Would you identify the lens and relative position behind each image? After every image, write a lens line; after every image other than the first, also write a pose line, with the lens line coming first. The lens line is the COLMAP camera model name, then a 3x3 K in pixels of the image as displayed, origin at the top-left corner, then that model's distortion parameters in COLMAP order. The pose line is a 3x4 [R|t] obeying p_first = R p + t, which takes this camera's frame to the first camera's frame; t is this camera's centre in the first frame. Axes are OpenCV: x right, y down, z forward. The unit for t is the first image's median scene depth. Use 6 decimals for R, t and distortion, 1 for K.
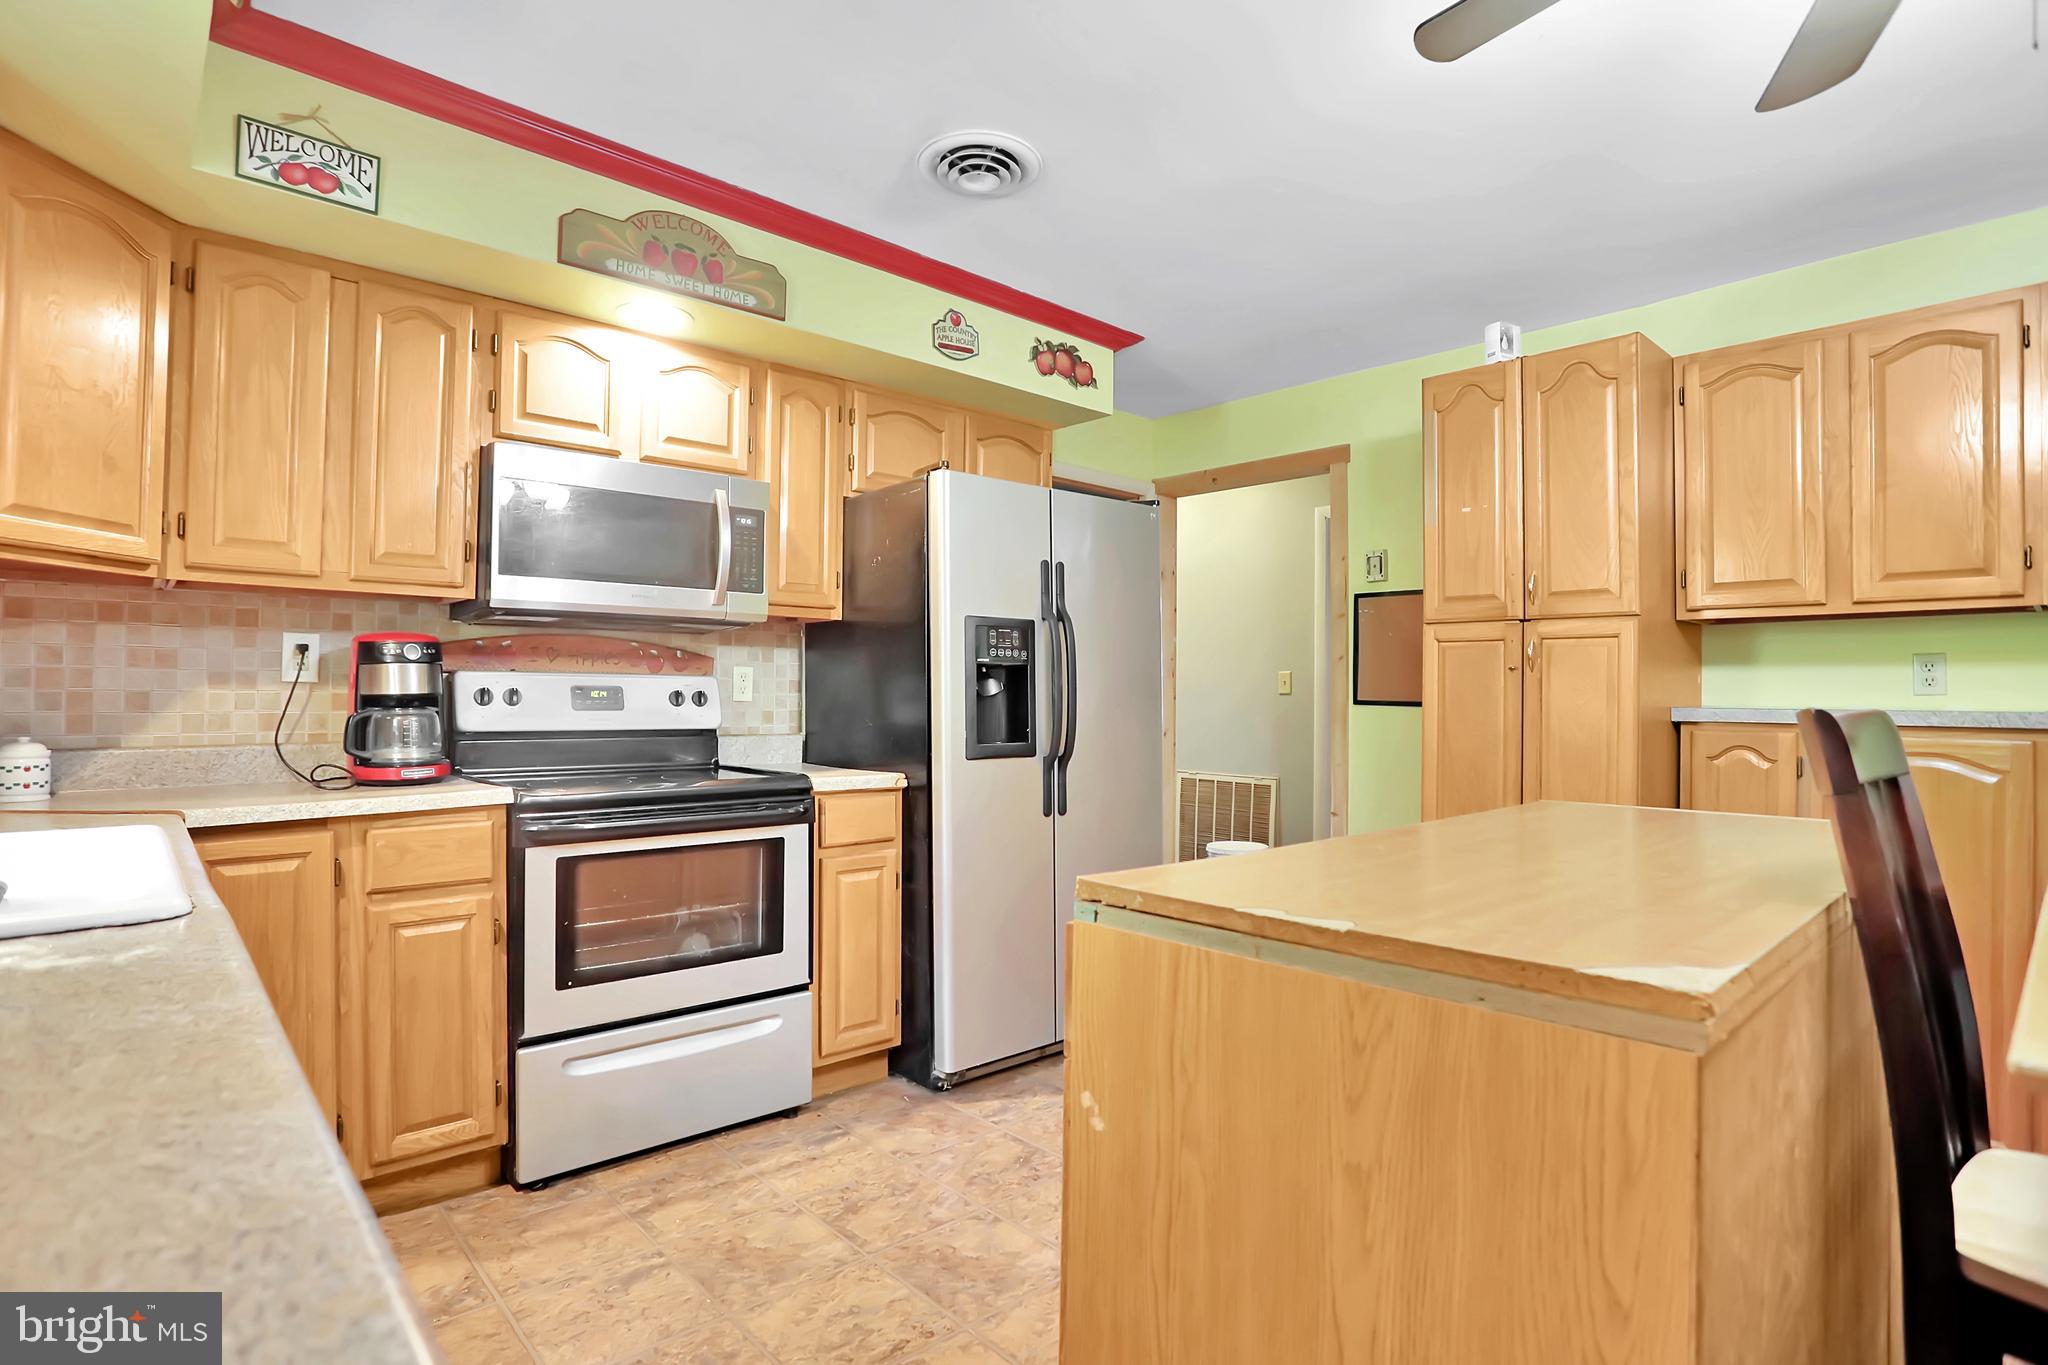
lens RADIAL K [[1031.5, 0, 1005.4], [0, 1031.5, 686.0], [0, 0, 1]] dist [-0.037496, 0.010630]
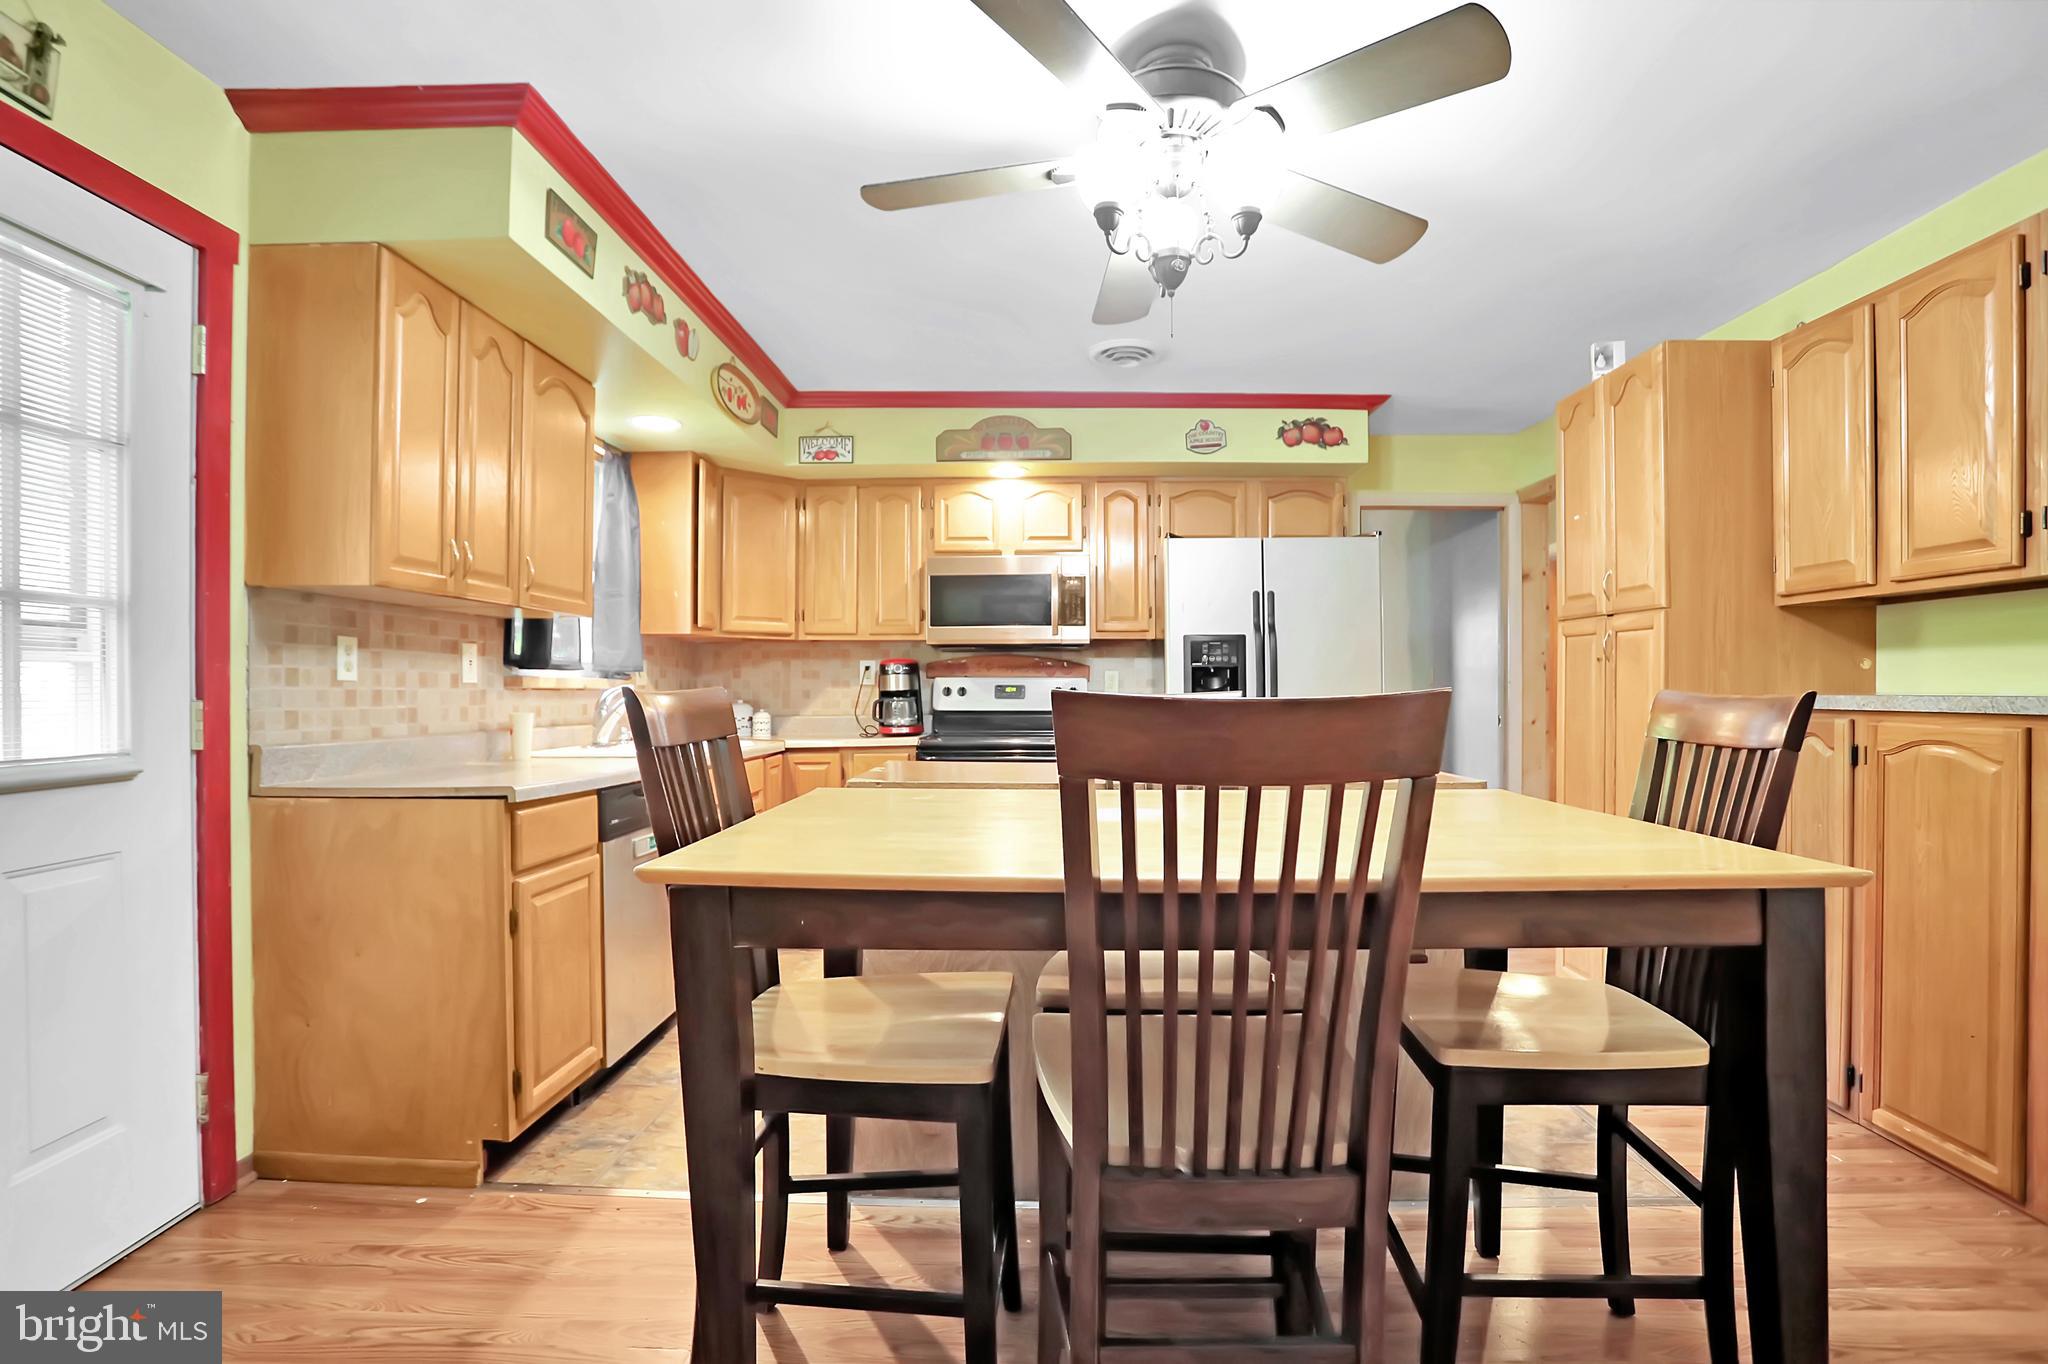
lens RADIAL K [[1031.5, 0, 1029.8], [0, 1031.5, 693.7], [0, 0, 1]] dist [-0.037496, 0.010630]
pose [[0.730538, -0.005861, -0.682847, 0.853588], [0.012584, 0.999909, 0.004881, 0.007041], [0.682756, -0.012158, 0.730545, -0.248020]]
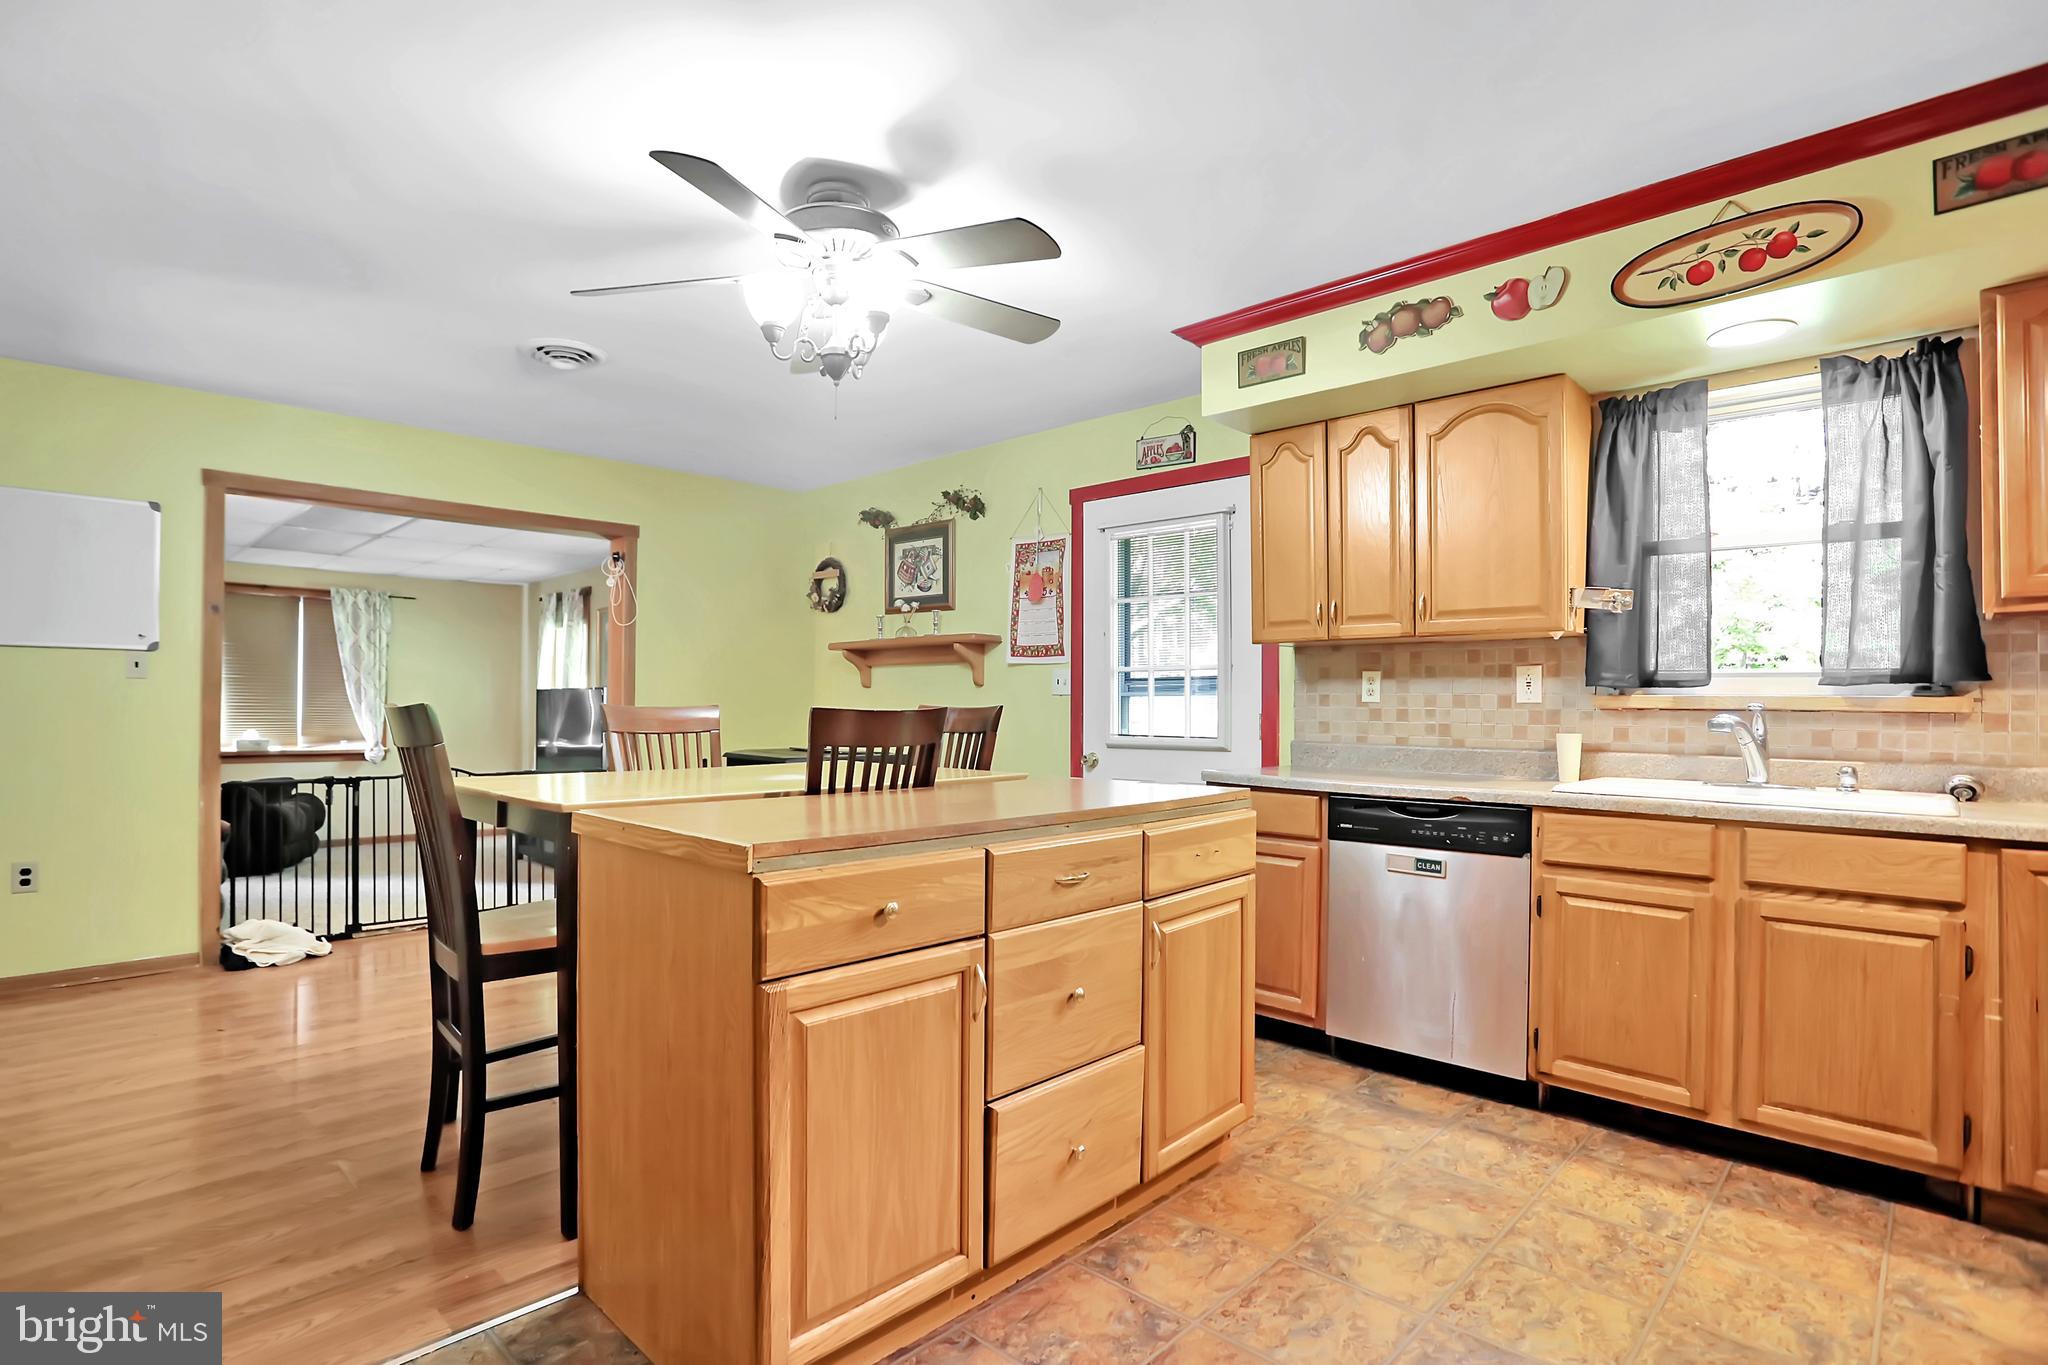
lens RADIAL K [[1031.5, 0, 993.7], [0, 1031.5, 690.6], [0, 0, 1]] dist [-0.037496, 0.010630]
pose [[-0.998006, -0.025202, -0.057870, 0.315325], [-0.023249, 0.999146, -0.034171, 0.034420], [0.058682, -0.032758, -0.997739, 1.348129]]
